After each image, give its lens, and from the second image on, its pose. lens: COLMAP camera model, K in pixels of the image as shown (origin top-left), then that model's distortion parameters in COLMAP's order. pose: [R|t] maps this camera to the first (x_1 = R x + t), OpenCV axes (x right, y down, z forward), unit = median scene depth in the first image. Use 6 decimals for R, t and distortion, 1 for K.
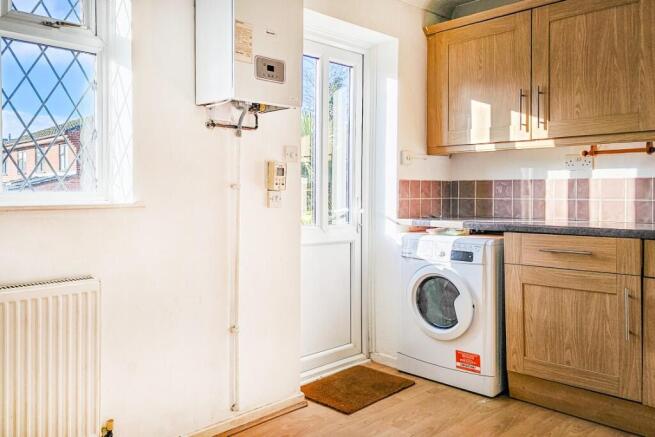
lens RADIAL K [[526.4, 0, 328.2], [0, 526.4, 194.7], [0, 0, 1]] dist [0.003400, -0.002948]
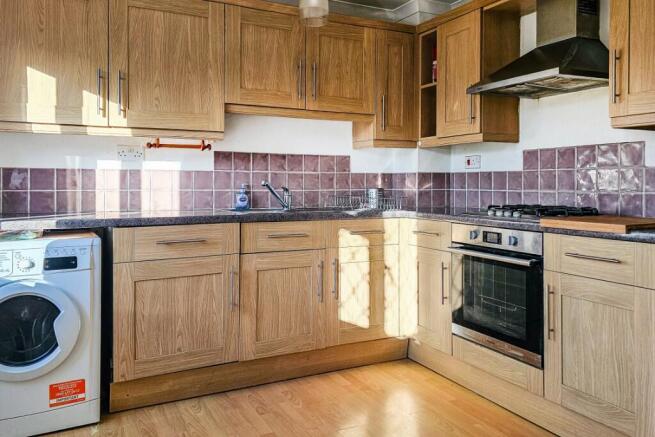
lens RADIAL K [[505.2, 0, 327.9], [0, 505.2, 180.2], [0, 0, 1]] dist [0.006535, 0.001115]
pose [[0.298461, 0.005016, 0.954409, -0.351562], [0.003395, 0.999974, -0.006317, -0.002948], [-0.954416, 0.005126, 0.298436, 0.376231]]
